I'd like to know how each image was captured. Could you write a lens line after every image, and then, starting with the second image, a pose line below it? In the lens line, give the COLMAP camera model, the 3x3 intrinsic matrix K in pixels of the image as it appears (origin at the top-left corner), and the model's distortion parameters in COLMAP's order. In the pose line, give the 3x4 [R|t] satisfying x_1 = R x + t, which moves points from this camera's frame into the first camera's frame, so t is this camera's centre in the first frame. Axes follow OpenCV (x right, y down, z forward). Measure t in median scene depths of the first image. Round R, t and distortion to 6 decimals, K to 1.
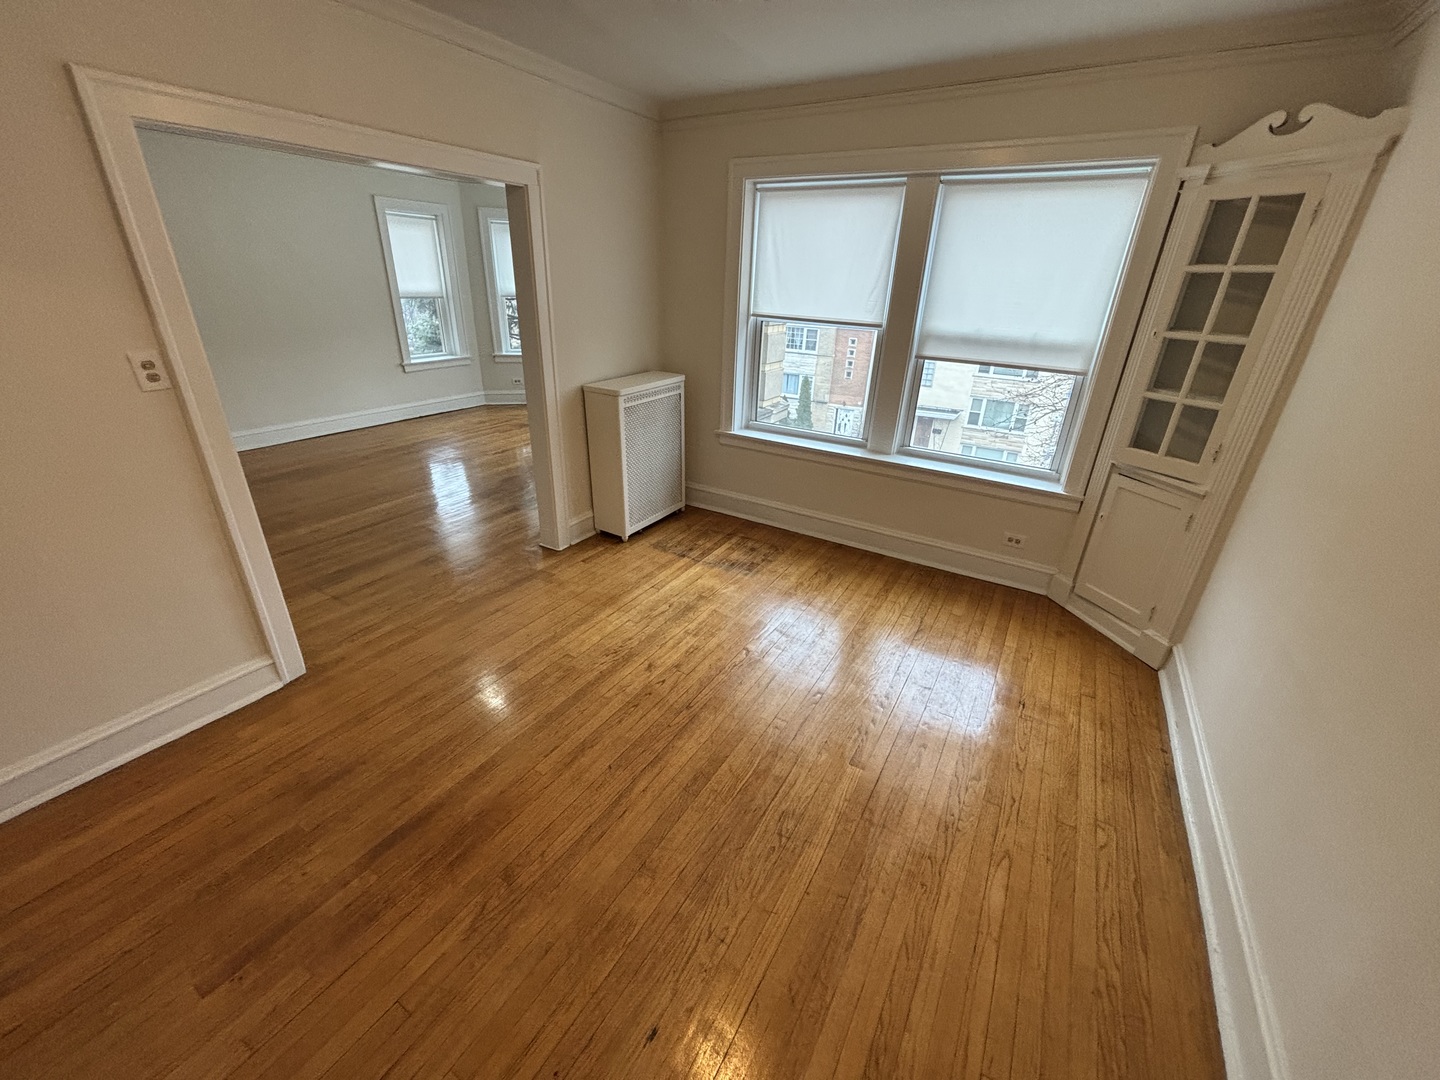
lens RADIAL K [[576.3, 0, 716.3], [0, 576.3, 541.9], [0, 0, 1]] dist [0.002456, -0.000938]
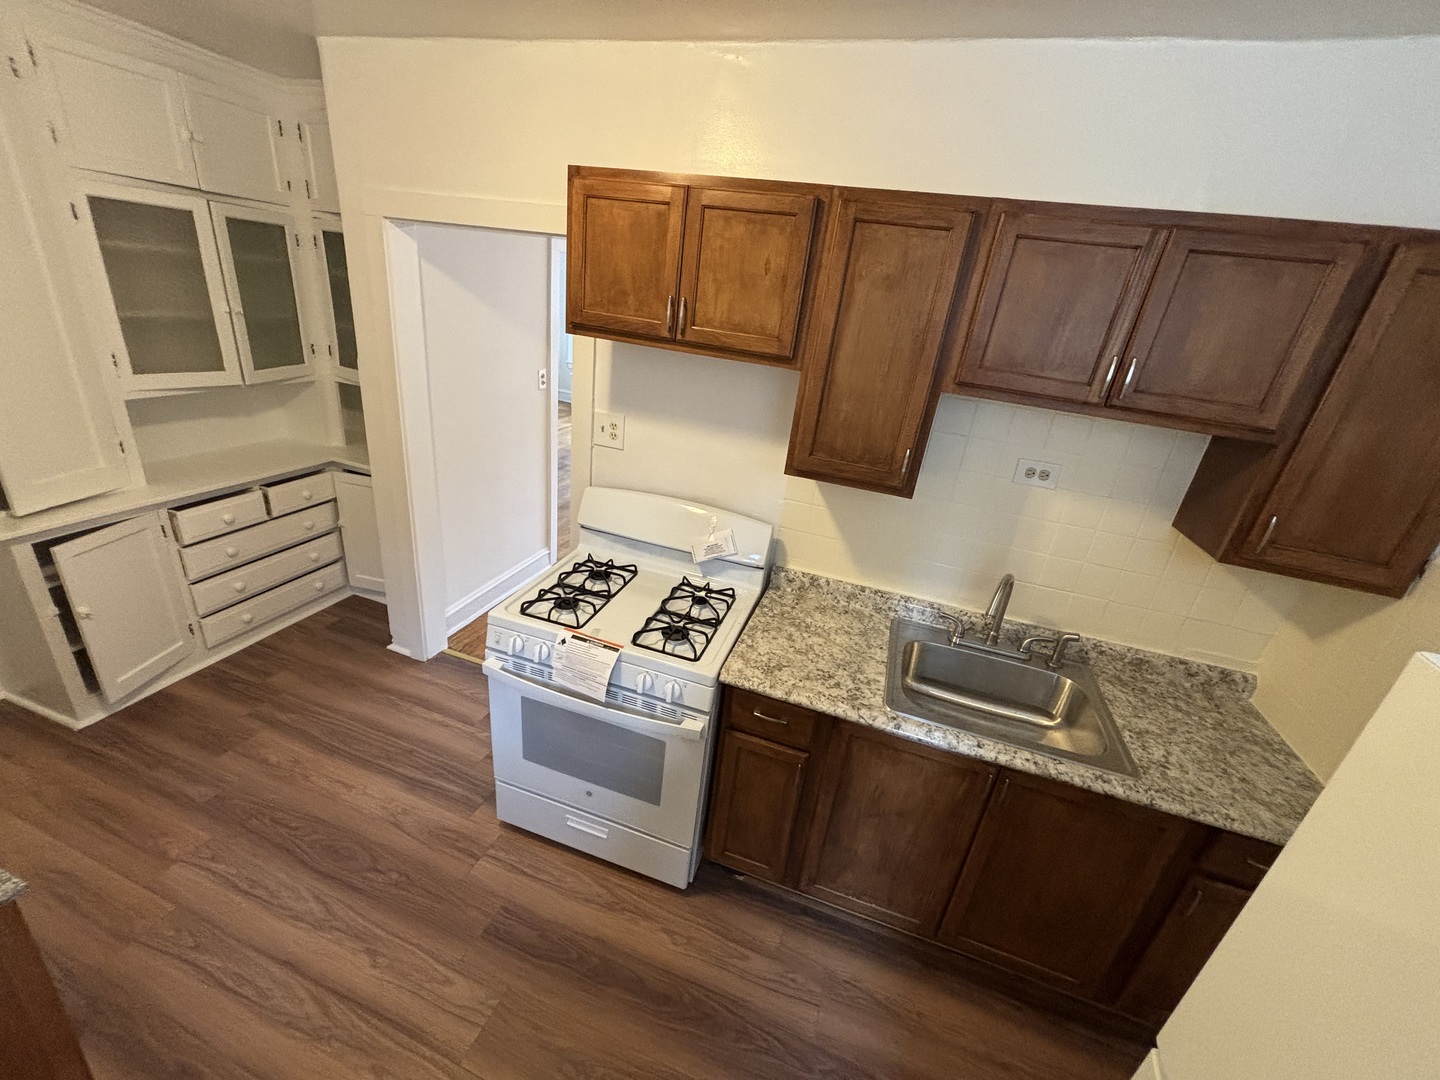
lens RADIAL K [[576.3, 0, 717.2], [0, 576.3, 540.9], [0, 0, 1]] dist [0.002456, -0.000938]
pose [[0.970584, -0.017035, 0.240160, -0.505878], [0.018215, 0.999830, -0.002695, 0.138442], [-0.240073, 0.006990, 0.970730, -0.541468]]
